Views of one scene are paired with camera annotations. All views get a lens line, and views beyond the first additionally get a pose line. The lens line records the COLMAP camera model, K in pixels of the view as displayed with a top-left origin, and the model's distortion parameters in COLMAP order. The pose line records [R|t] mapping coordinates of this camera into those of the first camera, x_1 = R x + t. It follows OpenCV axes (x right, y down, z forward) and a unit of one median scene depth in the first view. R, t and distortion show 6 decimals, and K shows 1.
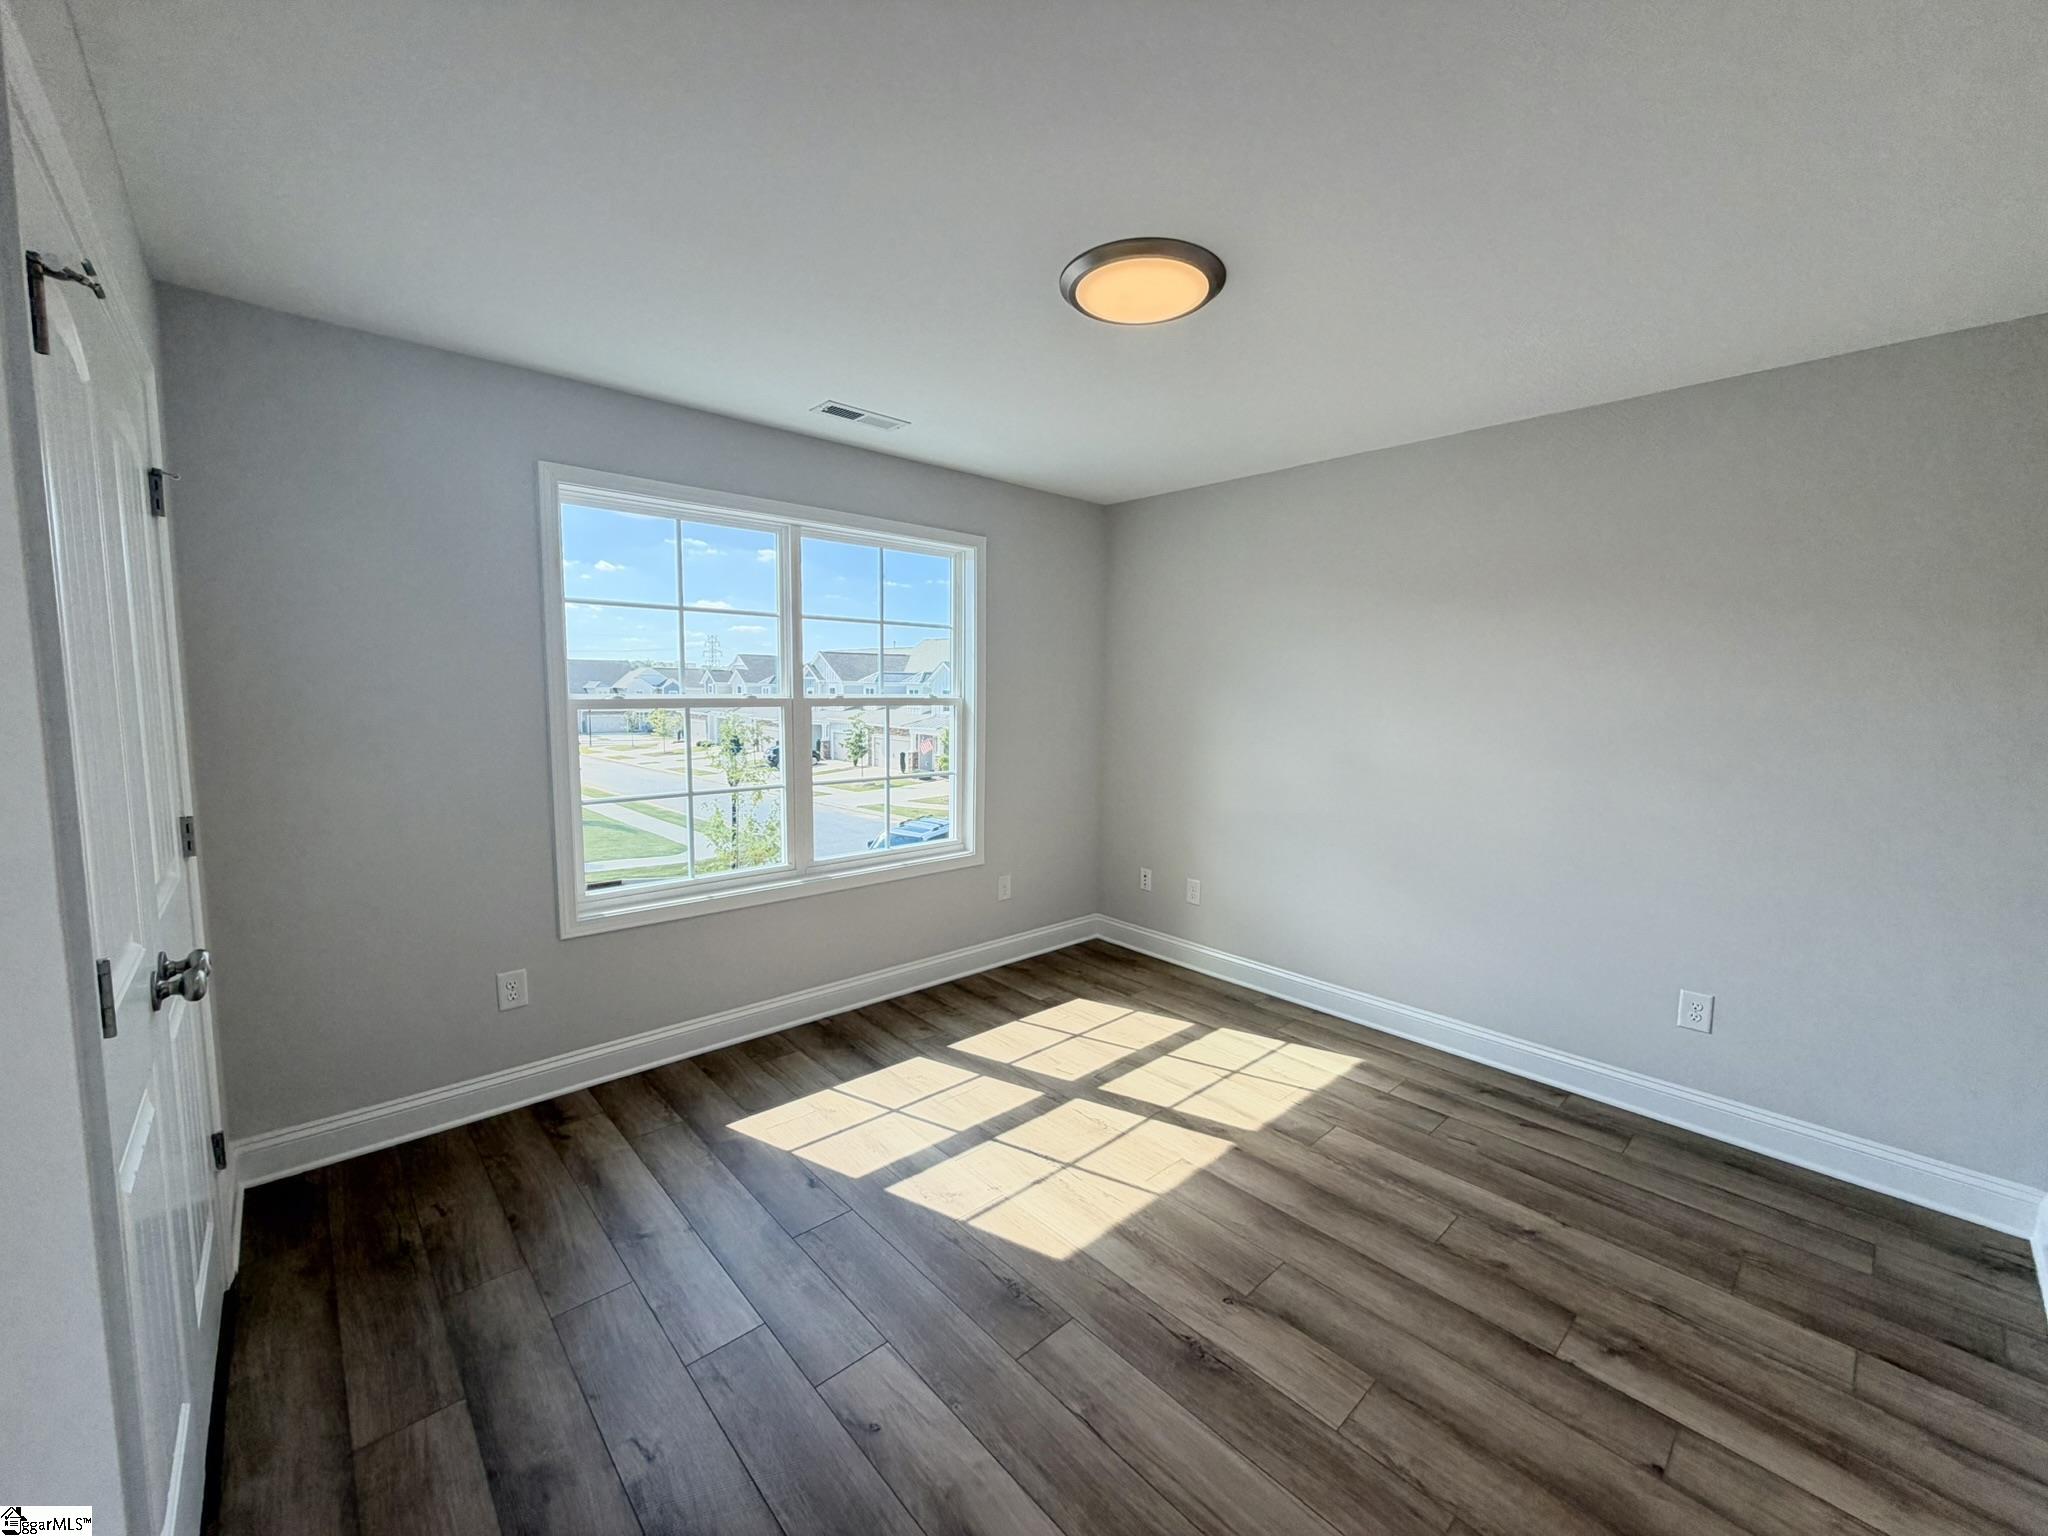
lens RADIAL K [[811.4, 0, 1017.2], [0, 811.4, 766.9], [0, 0, 1]] dist [-0.000516, -0.000006]
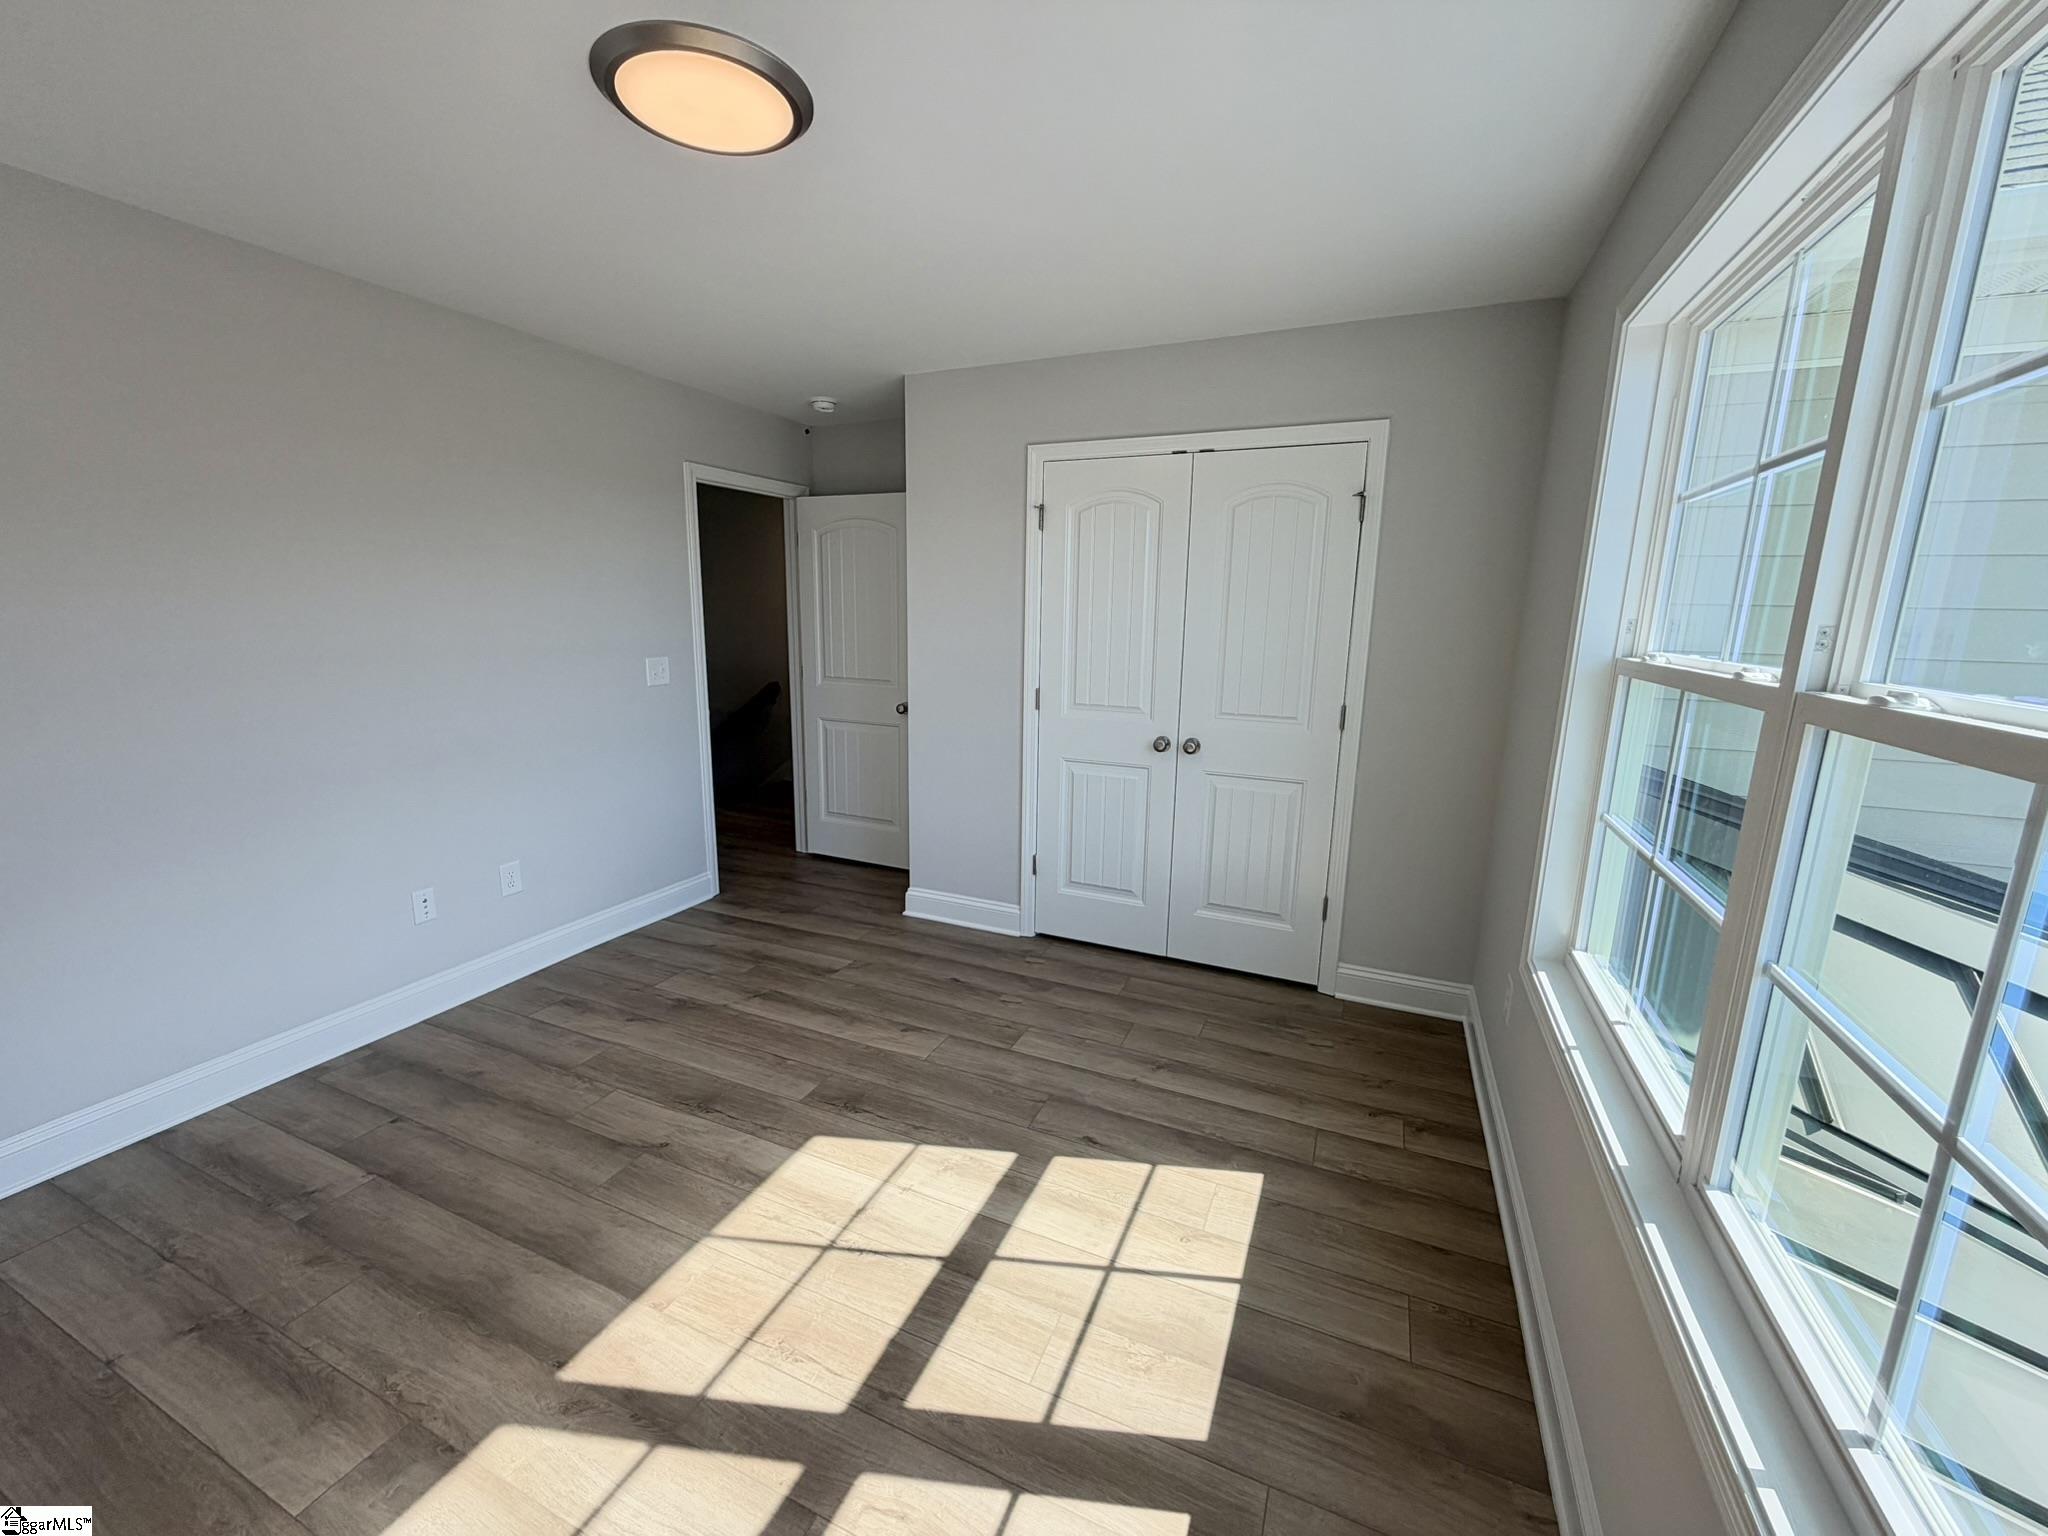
lens RADIAL K [[811.4, 0, 1017.2], [0, 811.4, 766.9], [0, 0, 1]] dist [-0.000516, -0.000006]
pose [[-0.915061, 0.054203, -0.399656, 0.202118], [-0.065719, 0.957645, 0.280352, -0.190846], [0.397925, 0.282804, -0.872741, 1.790943]]
